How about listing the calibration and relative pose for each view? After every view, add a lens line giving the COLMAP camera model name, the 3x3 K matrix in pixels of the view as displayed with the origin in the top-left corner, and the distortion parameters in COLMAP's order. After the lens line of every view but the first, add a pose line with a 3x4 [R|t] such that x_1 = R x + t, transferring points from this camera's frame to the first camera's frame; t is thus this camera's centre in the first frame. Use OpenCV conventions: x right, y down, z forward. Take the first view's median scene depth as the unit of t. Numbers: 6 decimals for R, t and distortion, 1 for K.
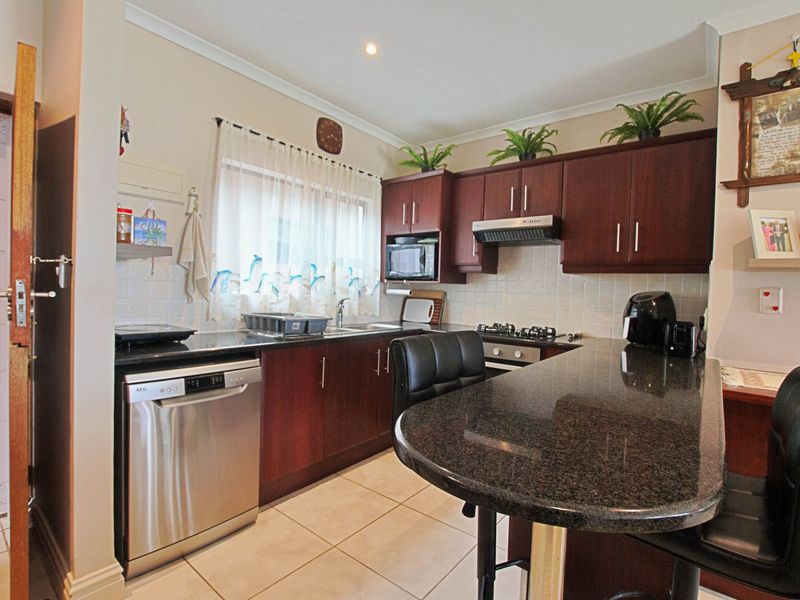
lens RADIAL K [[396.4, 0, 400.0], [0, 396.4, 300.0], [0, 0, 1]] dist [-0.039575, 0.008056]
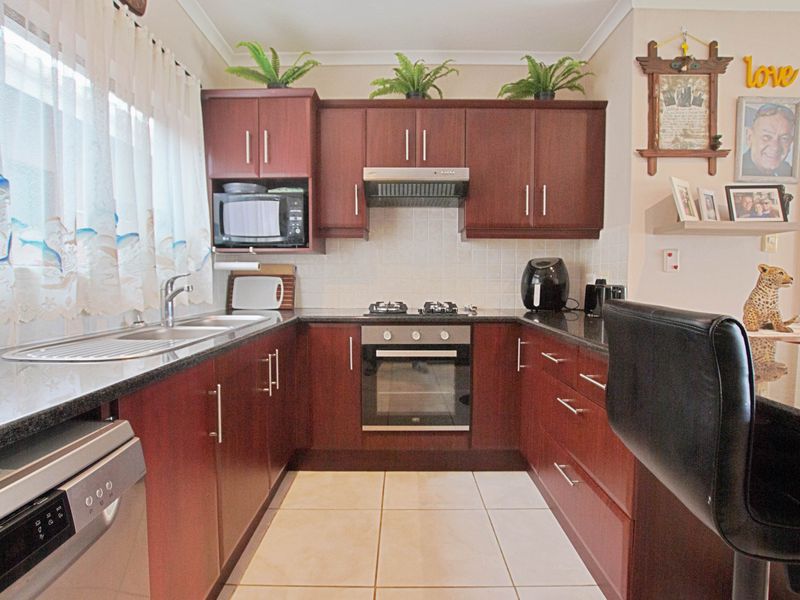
lens RADIAL K [[410.3, 0, 400.0], [0, 410.3, 300.0], [0, 0, 1]] dist [-0.033367, -0.000594]
pose [[0.785867, -0.064849, 0.614986, -0.252974], [0.039958, 0.997733, 0.054149, 0.012986], [-0.617103, -0.017980, 0.786677, 0.344447]]
